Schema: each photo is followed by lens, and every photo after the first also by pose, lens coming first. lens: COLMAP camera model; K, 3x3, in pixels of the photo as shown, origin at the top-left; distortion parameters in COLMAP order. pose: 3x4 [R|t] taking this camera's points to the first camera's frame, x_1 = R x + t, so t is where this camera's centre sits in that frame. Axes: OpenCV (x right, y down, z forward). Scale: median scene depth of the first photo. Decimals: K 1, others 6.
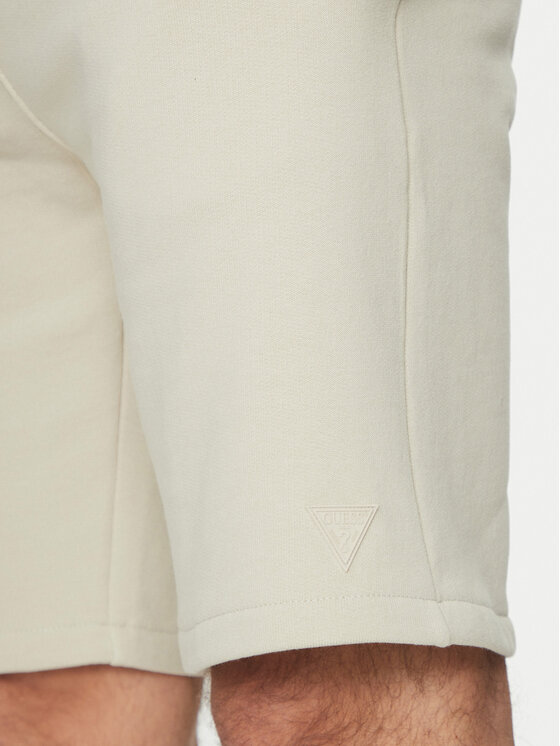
lens RADIAL K [[1914.3, 0, 280.0], [0, 1914.3, 373.0], [0, 0, 1]] dist [-0.012064, -0.086661]
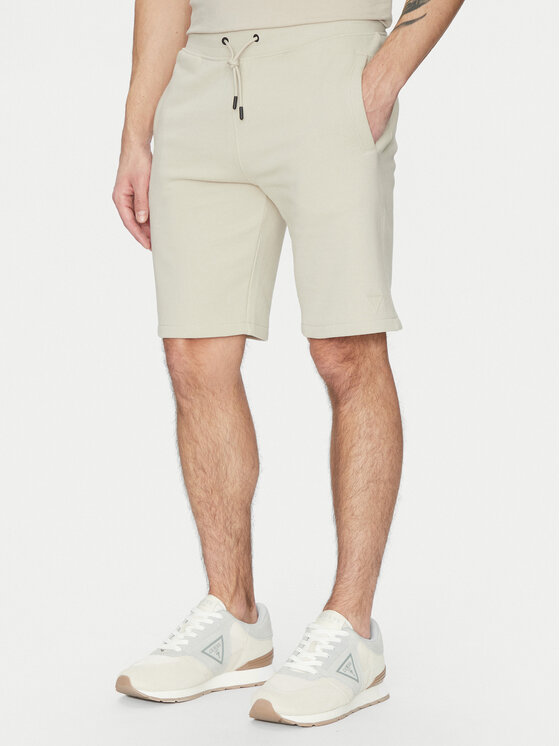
lens RADIAL K [[1680.3, 0, 280.0], [0, 1680.3, 373.0], [0, 0, 1]] dist [-0.001206, -0.001614]
pose [[0.998028, -0.033356, 0.053179, -0.192417], [0.023078, 0.982781, 0.183330, -0.260697], [-0.058378, -0.181741, 0.981612, -1.504909]]
